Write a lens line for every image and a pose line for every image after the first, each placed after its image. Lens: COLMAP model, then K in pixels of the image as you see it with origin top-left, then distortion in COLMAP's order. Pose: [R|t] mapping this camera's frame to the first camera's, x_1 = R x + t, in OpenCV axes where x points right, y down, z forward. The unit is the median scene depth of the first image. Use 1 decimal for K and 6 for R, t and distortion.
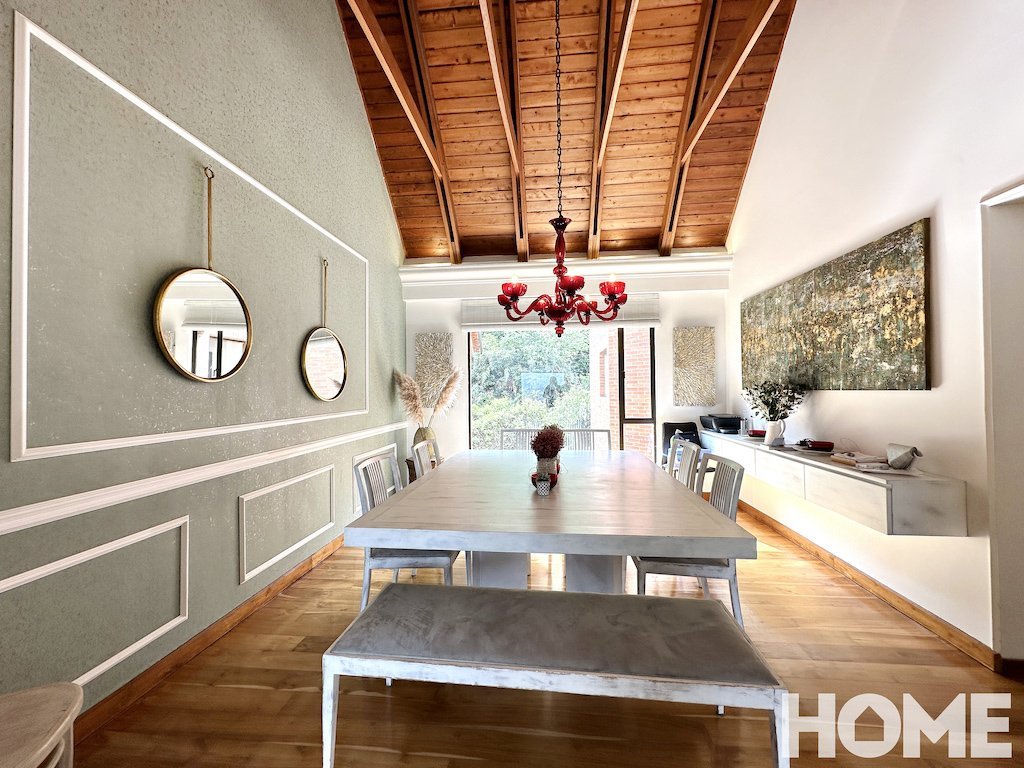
lens RADIAL K [[409.2, 0, 512.0], [0, 409.2, 384.0], [0, 0, 1]] dist [-0.000033, -0.000052]
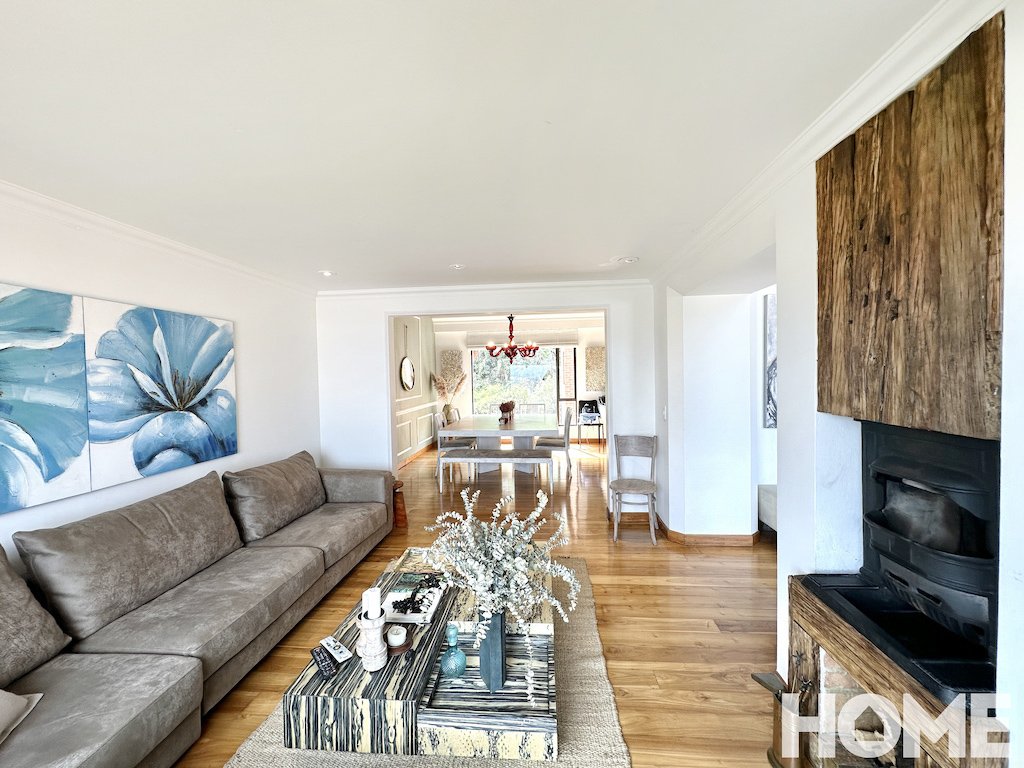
lens RADIAL K [[409.2, 0, 512.0], [0, 409.2, 384.0], [0, 0, 1]] dist [-0.000033, -0.000052]
pose [[0.999925, -0.008921, 0.008335, 0.055761], [0.008597, 0.999238, 0.038074, -0.050740], [-0.008669, -0.037999, 0.999240, -0.821920]]
